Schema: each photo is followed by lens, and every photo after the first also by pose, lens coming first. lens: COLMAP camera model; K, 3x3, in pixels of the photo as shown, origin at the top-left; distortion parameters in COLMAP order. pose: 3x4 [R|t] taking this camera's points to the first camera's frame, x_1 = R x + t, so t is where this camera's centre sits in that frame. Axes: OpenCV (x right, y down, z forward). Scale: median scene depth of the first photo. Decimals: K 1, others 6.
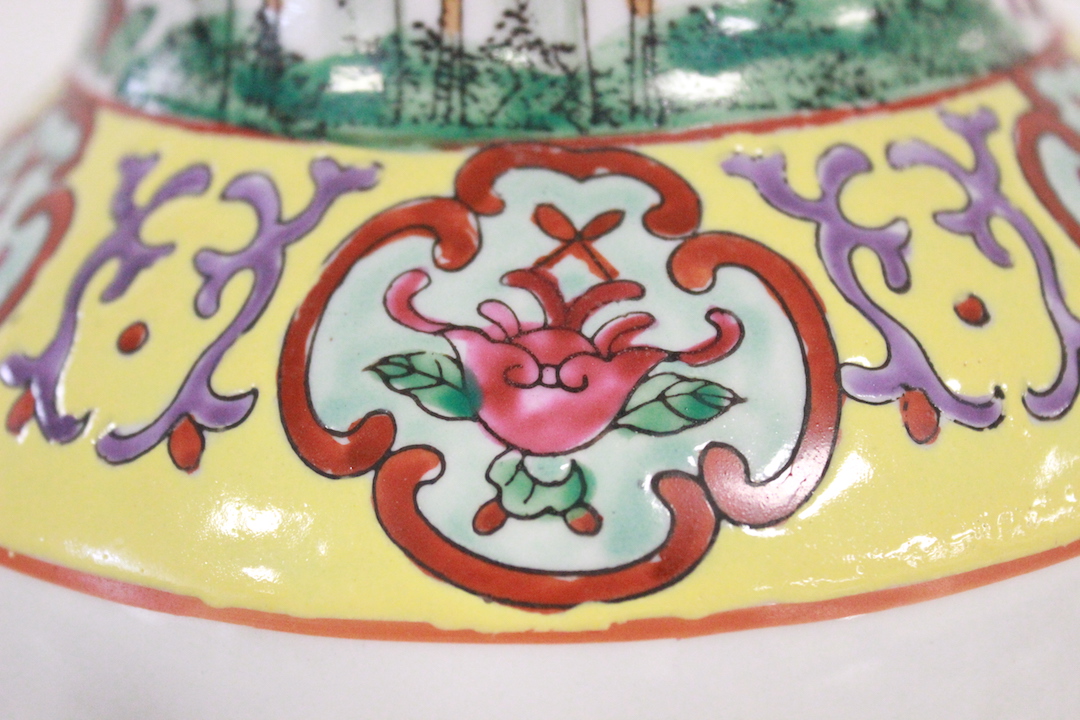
lens RADIAL K [[1685.7, 0, 540.0], [0, 1685.7, 360.0], [0, 0, 1]] dist [-0.032550, 0.062008]
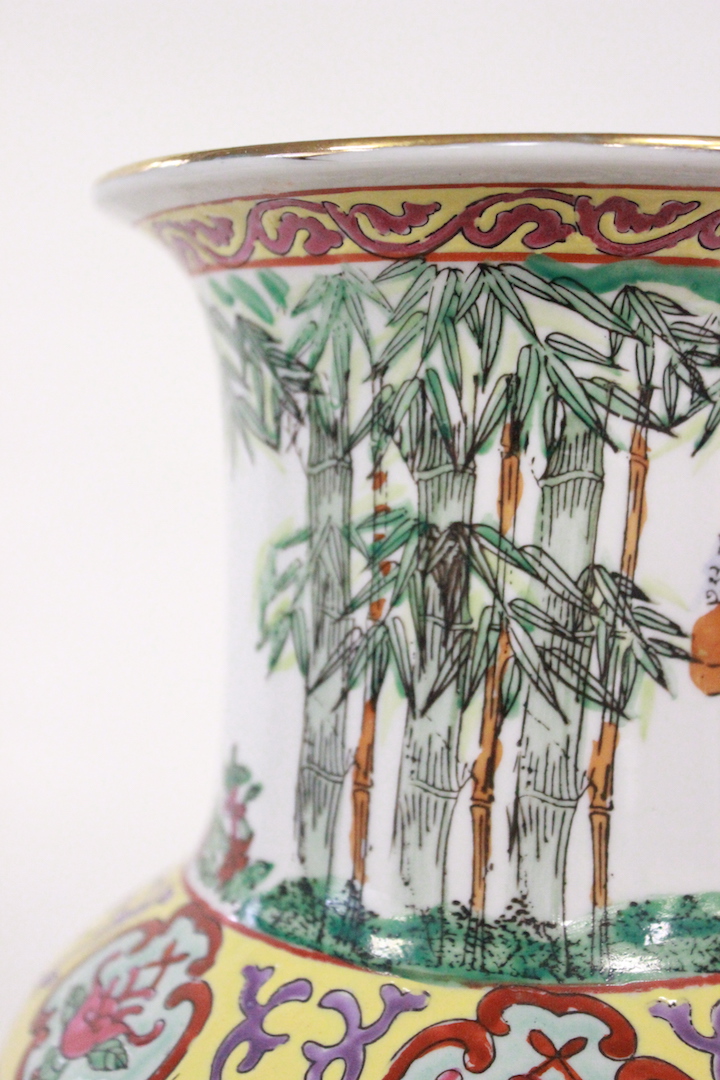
lens RADIAL K [[1685.7, 0, 340.6], [0, 1685.7, 539.0], [0, 0, 1]] dist [-0.032550, 0.062008]
pose [[0.997431, 0.056117, -0.044528, -0.129487], [-0.066294, 0.958615, -0.276881, -0.083032], [0.027148, 0.279122, 0.959872, -0.603786]]
